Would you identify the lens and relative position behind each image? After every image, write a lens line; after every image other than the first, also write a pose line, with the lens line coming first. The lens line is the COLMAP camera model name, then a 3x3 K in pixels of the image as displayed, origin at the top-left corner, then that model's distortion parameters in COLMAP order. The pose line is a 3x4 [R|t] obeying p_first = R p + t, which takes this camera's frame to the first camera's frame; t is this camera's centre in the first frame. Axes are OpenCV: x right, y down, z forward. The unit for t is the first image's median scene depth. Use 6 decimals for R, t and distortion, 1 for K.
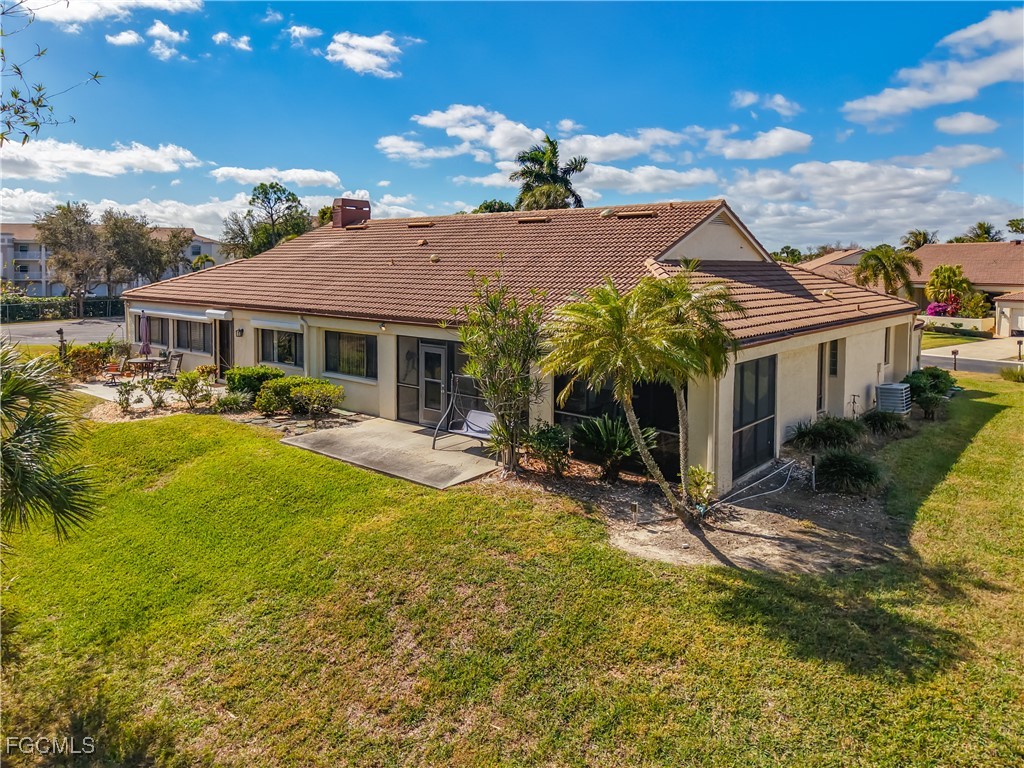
lens RADIAL K [[717.8, 0, 510.4], [0, 717.8, 345.3], [0, 0, 1]] dist [0.006427, -0.002738]
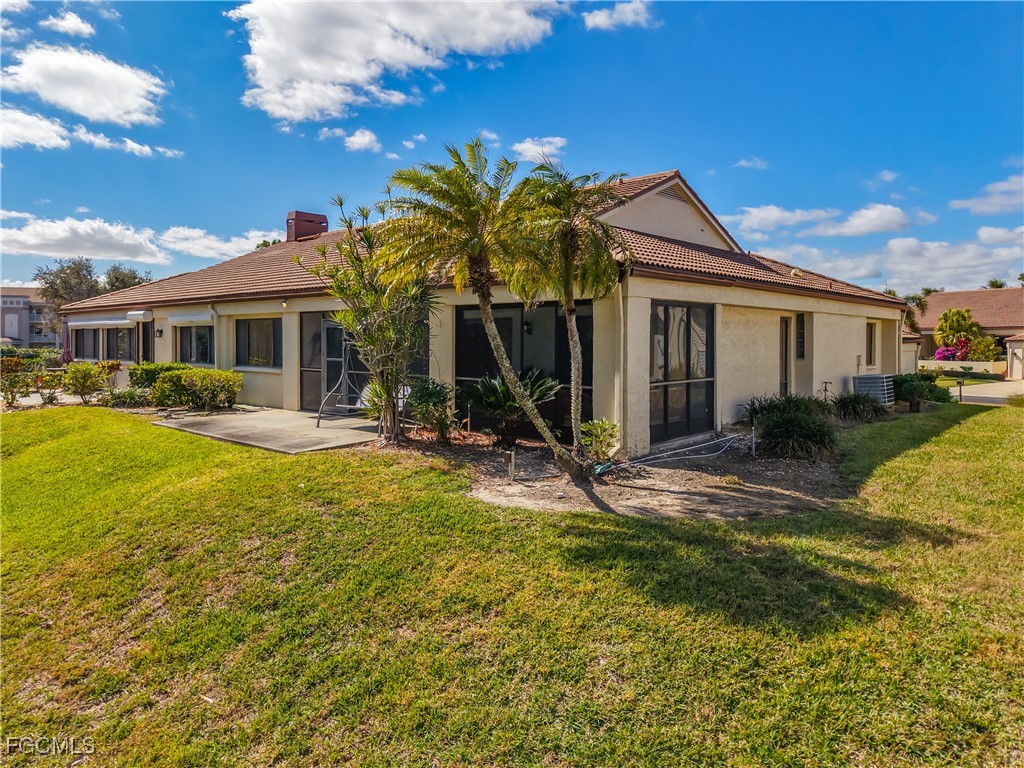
lens RADIAL K [[707.2, 0, 512.0], [0, 707.2, 384.0], [0, 0, 1]] dist [0.006141, -0.004046]
pose [[0.999675, -0.000597, -0.025483, 0.200807], [-0.000651, 0.998803, -0.048914, 0.187348], [0.025481, 0.048915, 0.998478, 0.227614]]
